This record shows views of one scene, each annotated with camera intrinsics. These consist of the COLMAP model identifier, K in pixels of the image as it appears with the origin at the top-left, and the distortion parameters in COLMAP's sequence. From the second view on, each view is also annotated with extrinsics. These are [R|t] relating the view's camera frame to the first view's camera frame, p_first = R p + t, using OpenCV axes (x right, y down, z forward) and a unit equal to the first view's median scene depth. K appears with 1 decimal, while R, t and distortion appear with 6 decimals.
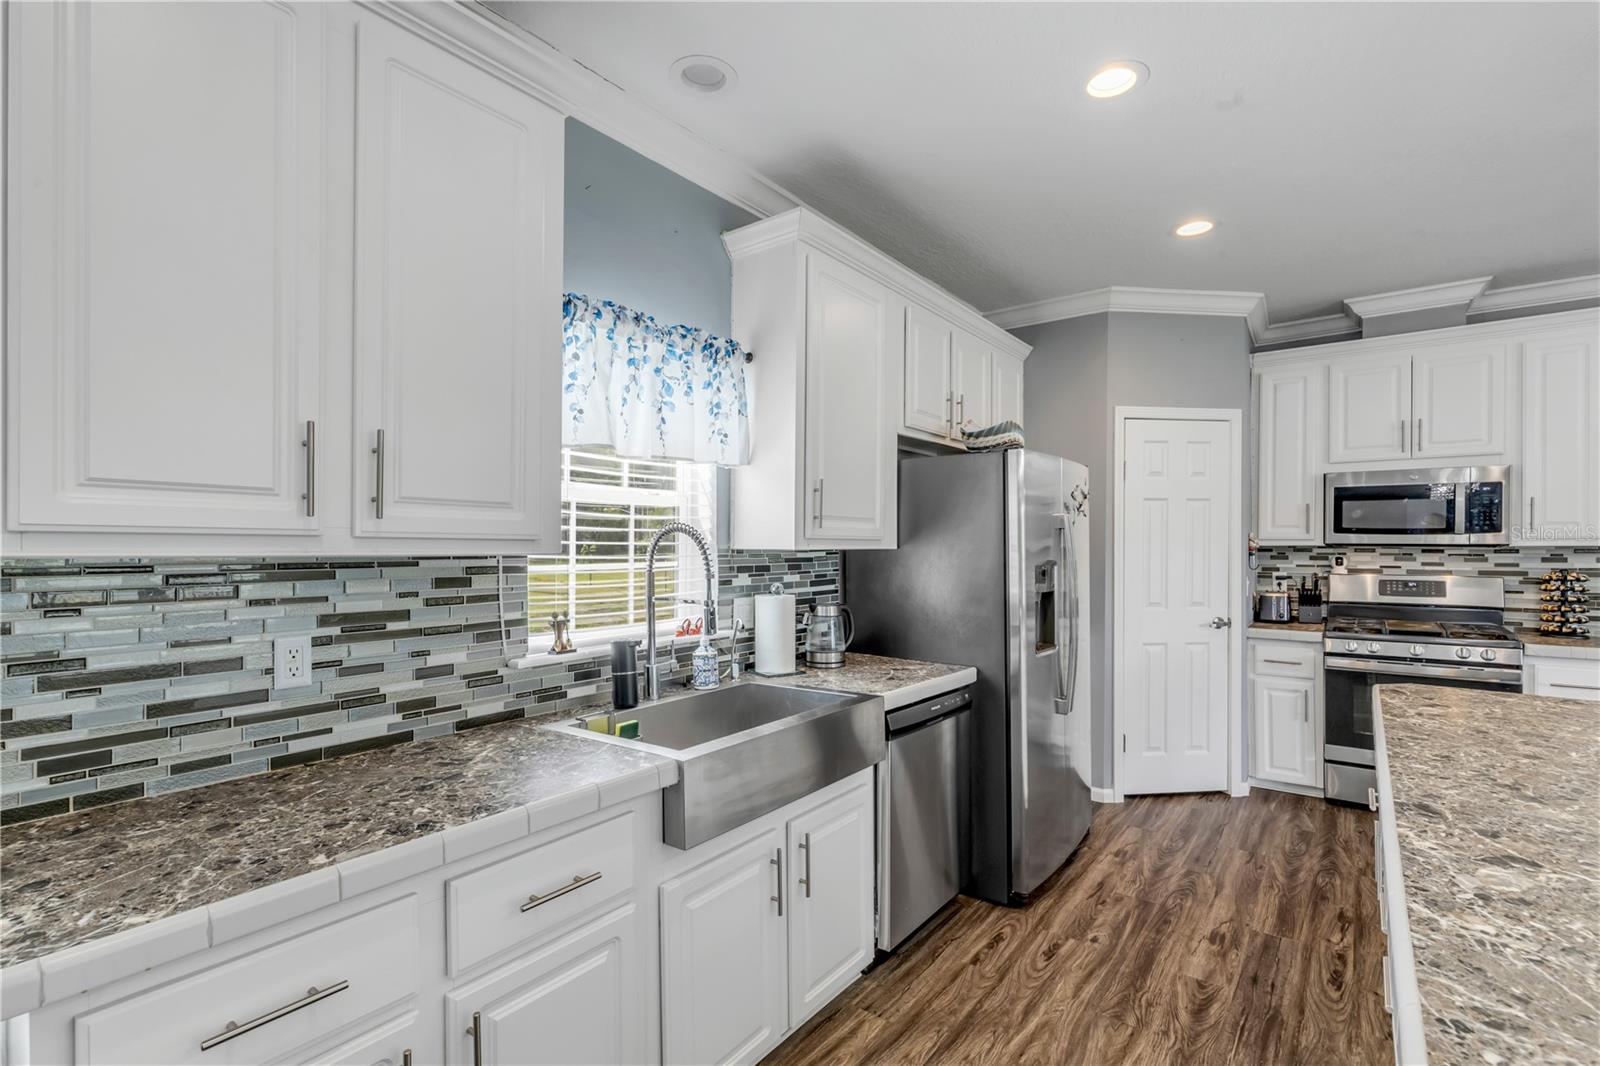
lens RADIAL K [[724.2, 0, 808.1], [0, 724.2, 547.3], [0, 0, 1]] dist [0.004616, -0.002487]
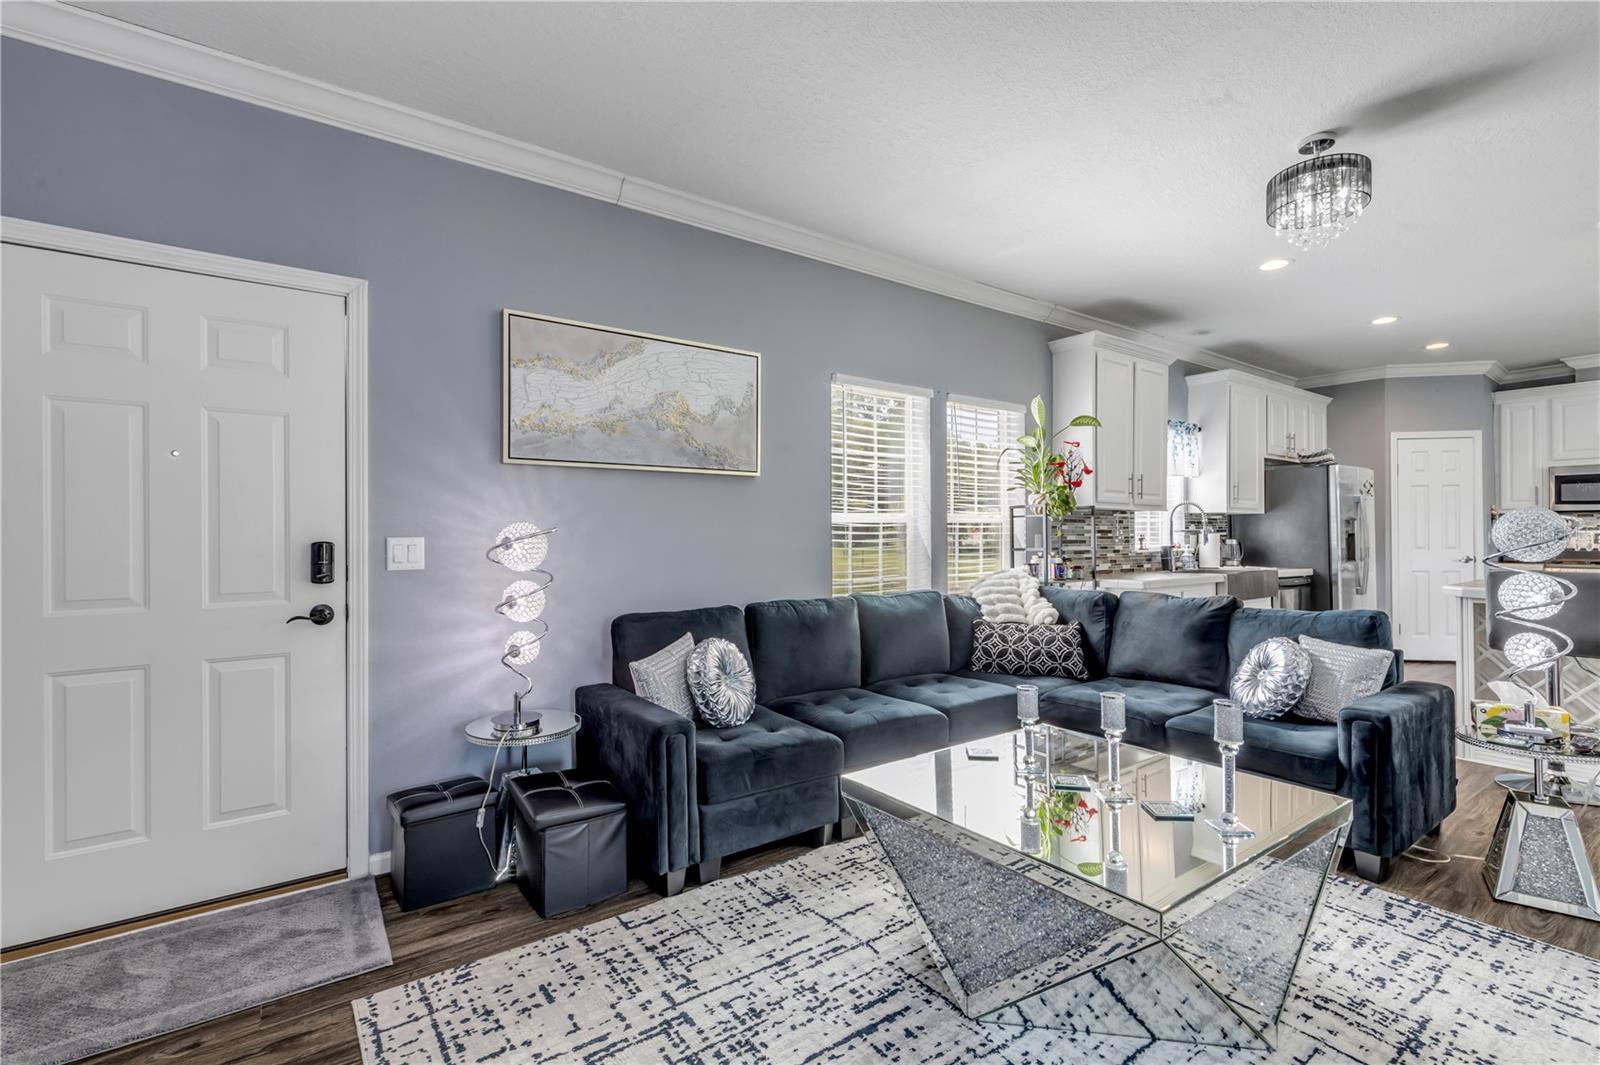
lens RADIAL K [[724.2, 0, 807.9], [0, 724.2, 528.5], [0, 0, 1]] dist [0.004616, -0.002487]
pose [[0.959160, -0.006498, -0.282790, -0.500284], [0.002145, 0.999874, -0.015700, 0.068480], [0.282856, 0.014453, 0.959053, -1.244429]]
